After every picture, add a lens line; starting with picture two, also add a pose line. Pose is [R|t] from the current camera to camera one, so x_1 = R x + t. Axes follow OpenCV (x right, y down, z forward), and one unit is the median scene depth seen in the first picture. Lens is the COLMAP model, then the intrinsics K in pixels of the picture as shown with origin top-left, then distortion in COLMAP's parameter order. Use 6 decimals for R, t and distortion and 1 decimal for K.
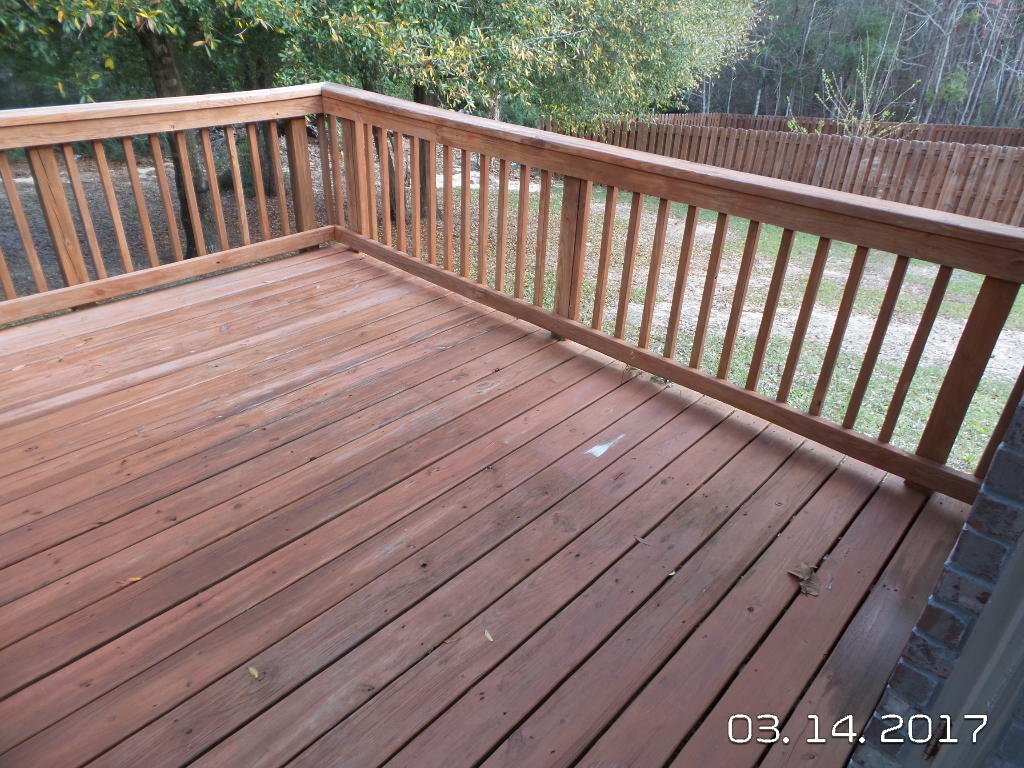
lens RADIAL K [[706.0, 0, 514.1], [0, 706.0, 392.6], [0, 0, 1]] dist [-0.003956, 0.003750]
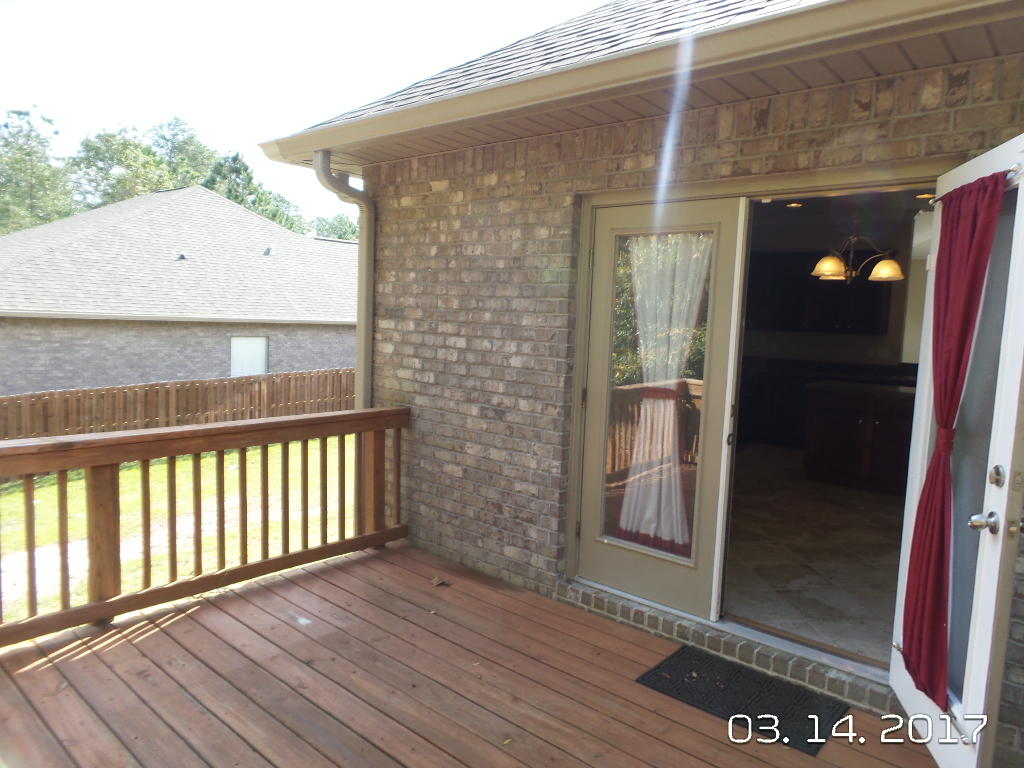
lens RADIAL K [[706.0, 0, 514.1], [0, 706.0, 392.6], [0, 0, 1]] dist [-0.003956, 0.003750]
pose [[-0.009060, -0.157361, 0.987500, -1.140748], [0.473774, 0.868988, 0.142823, -0.297191], [-0.880600, 0.469146, 0.066681, 0.362475]]
